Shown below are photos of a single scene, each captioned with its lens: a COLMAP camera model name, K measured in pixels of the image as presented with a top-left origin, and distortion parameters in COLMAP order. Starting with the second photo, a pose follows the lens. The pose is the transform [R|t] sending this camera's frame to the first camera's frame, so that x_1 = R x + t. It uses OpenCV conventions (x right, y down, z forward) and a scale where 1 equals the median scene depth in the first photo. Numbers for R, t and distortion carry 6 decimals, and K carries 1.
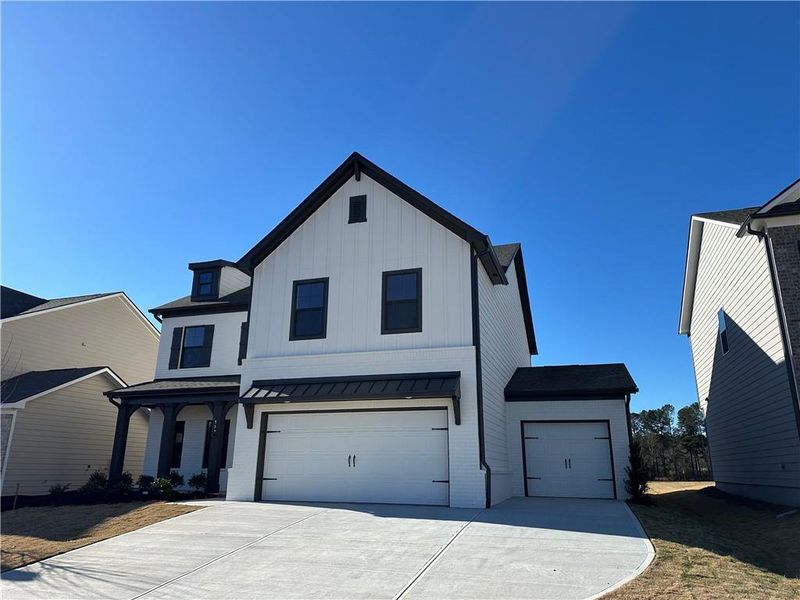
lens RADIAL K [[571.3, 0, 395.6], [0, 571.3, 305.0], [0, 0, 1]] dist [0.091028, -0.108538]
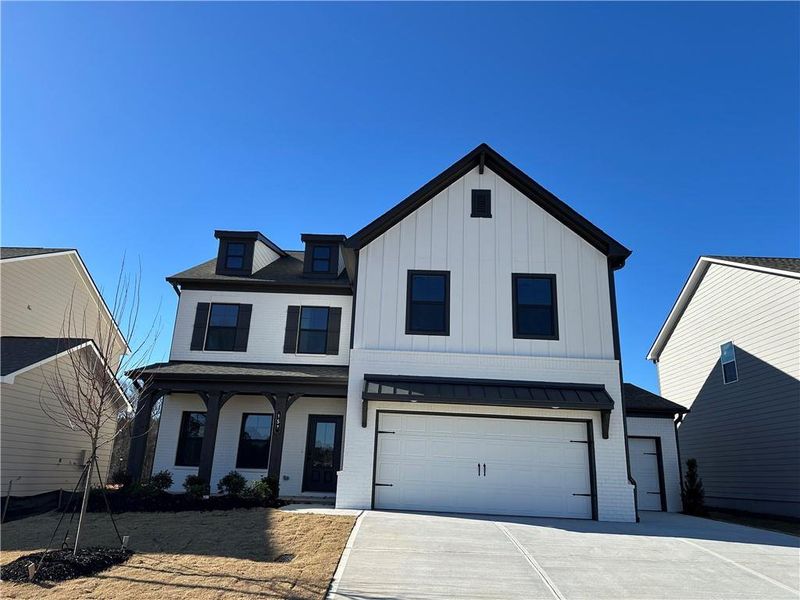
lens RADIAL K [[571.3, 0, 395.6], [0, 571.3, 305.0], [0, 0, 1]] dist [0.091028, -0.108538]
pose [[0.953492, 0.114752, 0.278720, -0.455319], [-0.114033, 0.993298, -0.018847, 0.034658], [-0.279015, -0.013813, 0.960187, 0.127090]]
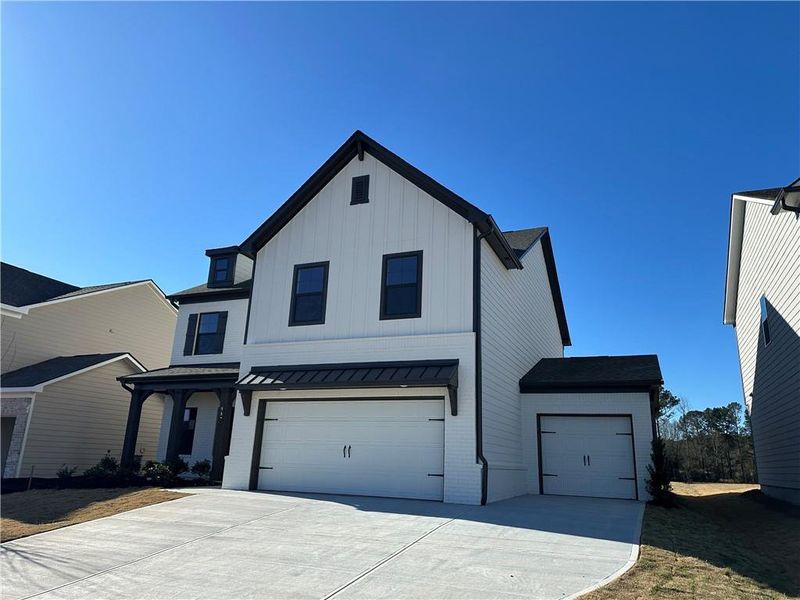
lens RADIAL K [[576.0, 0, 400.0], [0, 576.0, 300.0], [0, 0, 1]] dist [0.087173, -0.099698]
pose [[0.996374, 0.002488, -0.085043, 0.084619], [-0.002066, 0.999985, 0.005057, 0.012233], [0.085054, -0.004863, 0.996364, 0.040969]]
